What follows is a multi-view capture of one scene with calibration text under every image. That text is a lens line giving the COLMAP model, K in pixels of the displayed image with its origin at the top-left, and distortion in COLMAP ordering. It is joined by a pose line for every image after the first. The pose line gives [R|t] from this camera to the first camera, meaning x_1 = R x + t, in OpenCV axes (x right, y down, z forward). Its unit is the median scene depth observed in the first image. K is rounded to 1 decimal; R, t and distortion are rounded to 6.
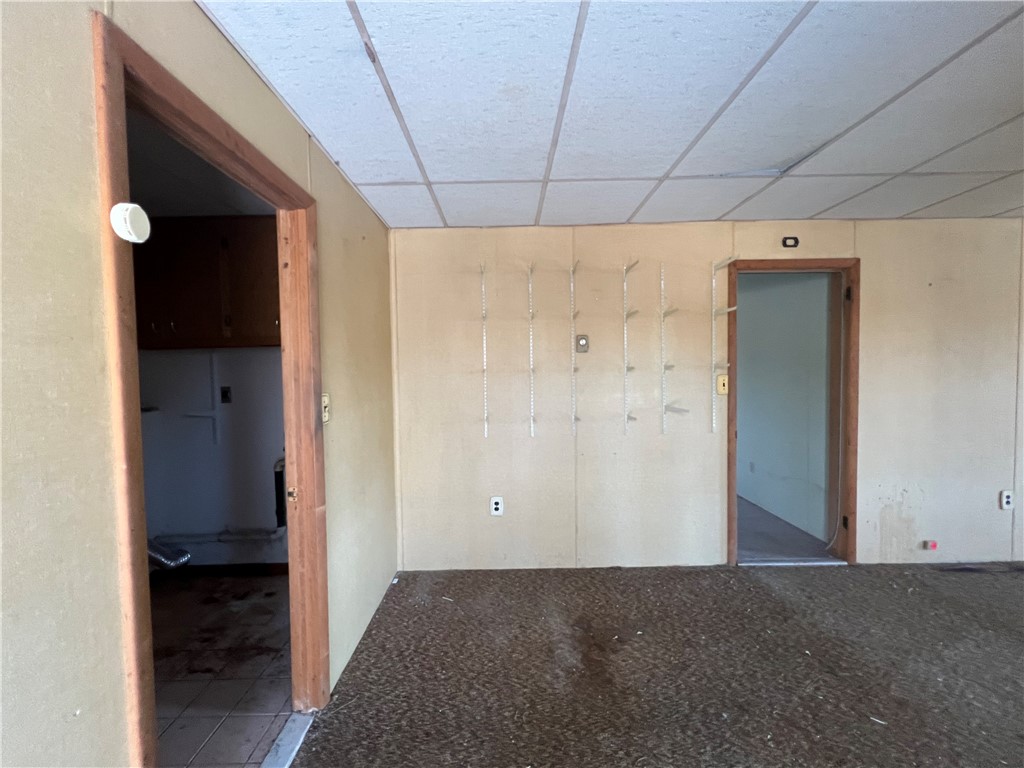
lens RADIAL K [[412.3, 0, 511.9], [0, 412.3, 383.8], [0, 0, 1]] dist [-0.001015, -0.000425]
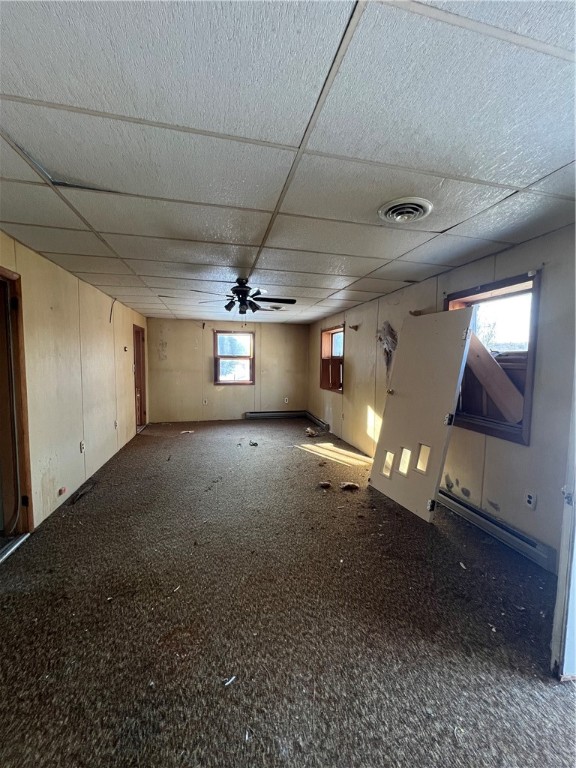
lens RADIAL K [[309.2, 0, 290.0], [0, 309.2, 381.9], [0, 0, 1]] dist [-0.001015, -0.000425]
pose [[-0.224947, -0.053661, 0.972892, -0.284405], [0.034891, 0.997398, 0.063080, -0.042337], [-0.973746, 0.048135, -0.222489, 0.658068]]
